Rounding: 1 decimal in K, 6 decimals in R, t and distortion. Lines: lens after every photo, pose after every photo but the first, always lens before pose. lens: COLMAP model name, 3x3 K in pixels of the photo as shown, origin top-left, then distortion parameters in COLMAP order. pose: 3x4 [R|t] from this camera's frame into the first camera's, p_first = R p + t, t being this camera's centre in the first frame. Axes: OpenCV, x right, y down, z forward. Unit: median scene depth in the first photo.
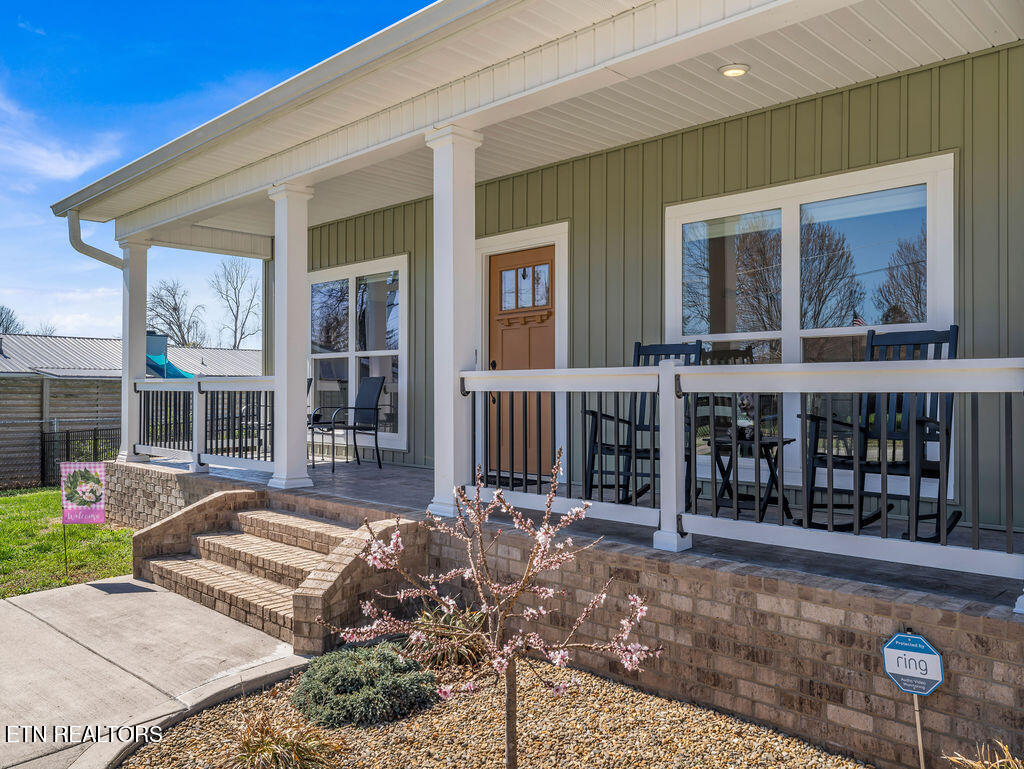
lens RADIAL K [[808.8, 0, 512.0], [0, 808.8, 384.5], [0, 0, 1]] dist [-0.000433, 0.001137]
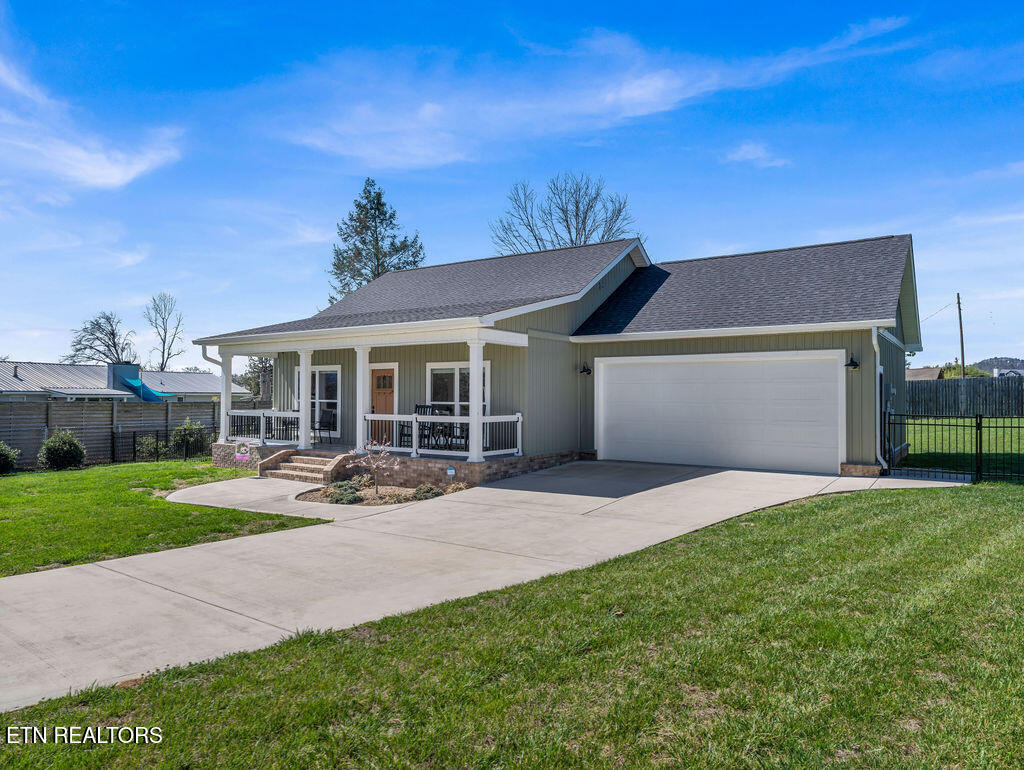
lens RADIAL K [[644.3, 0, 512.0], [0, 644.3, 385.0], [0, 0, 1]] dist [-0.020517, 0.000072]
pose [[0.981606, 0.007866, 0.190757, 0.031109], [-0.005405, 0.999895, -0.013420, -0.096955], [-0.190843, 0.012142, 0.981546, -1.716611]]
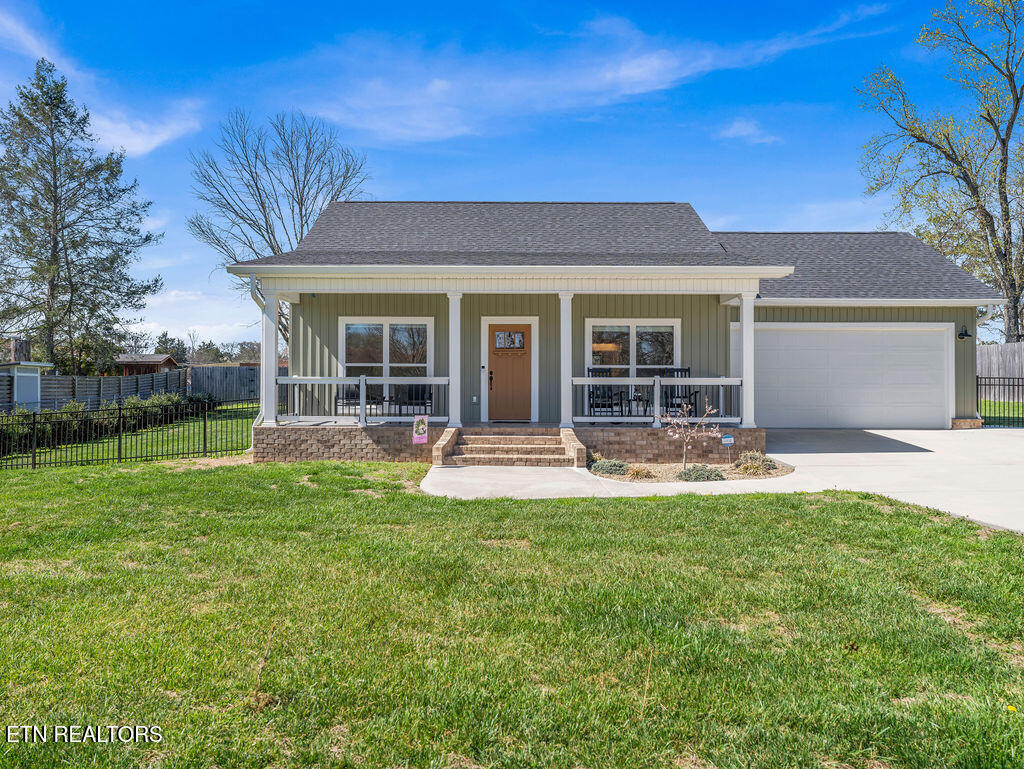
lens RADIAL K [[689.6, 0, 512.0], [0, 689.6, 384.5], [0, 0, 1]] dist [0.001420, 0.001654]
pose [[0.717623, 0.002855, 0.696426, -1.689821], [-0.008529, 0.999953, 0.004689, -0.000847], [-0.696380, -0.009305, 0.717613, -0.543828]]
